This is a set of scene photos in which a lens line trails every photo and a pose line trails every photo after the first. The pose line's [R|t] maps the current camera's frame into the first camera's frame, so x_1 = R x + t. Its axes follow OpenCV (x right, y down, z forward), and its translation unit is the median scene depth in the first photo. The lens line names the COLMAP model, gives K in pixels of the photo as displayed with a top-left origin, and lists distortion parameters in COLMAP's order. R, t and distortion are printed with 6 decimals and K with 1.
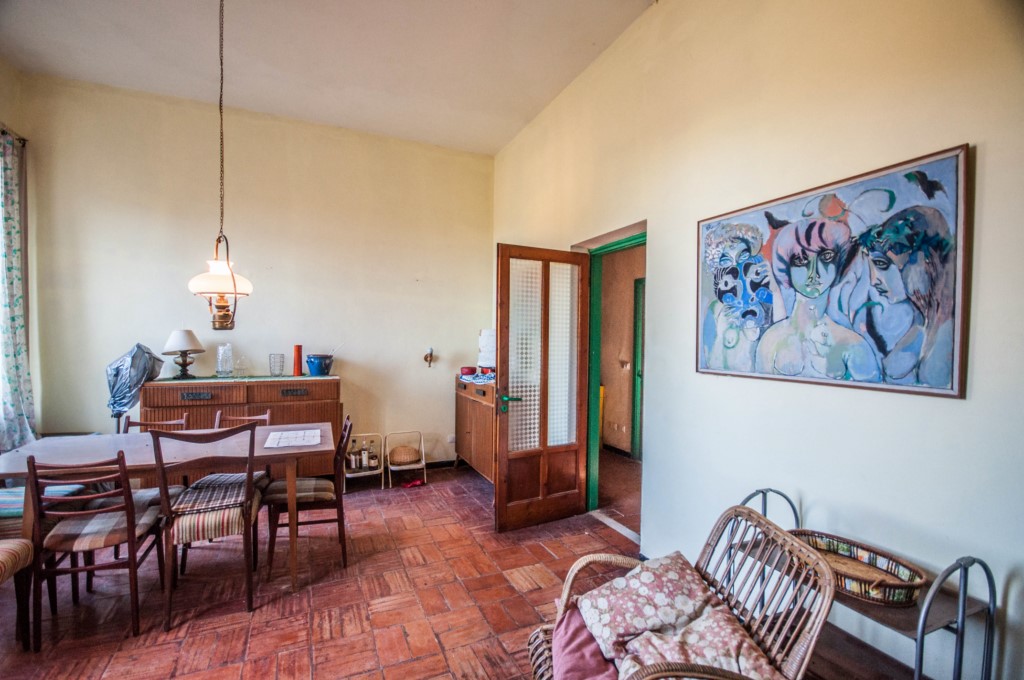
lens RADIAL K [[448.1, 0, 511.4], [0, 448.1, 340.7], [0, 0, 1]] dist [0.004146, 0.000406]
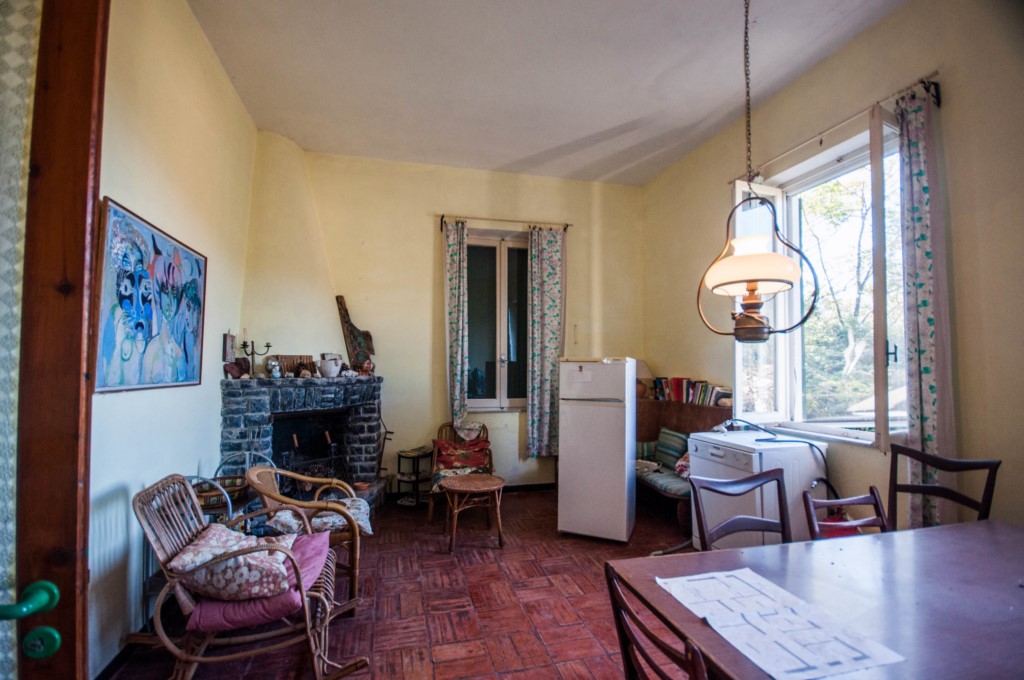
lens RADIAL K [[448.1, 0, 509.9], [0, 448.1, 346.0], [0, 0, 1]] dist [0.004146, 0.000406]
pose [[-0.988670, 0.002521, 0.150085, -0.418377], [-0.002812, 0.999372, -0.035309, 0.017378], [-0.150080, -0.035331, -0.988042, 1.797796]]
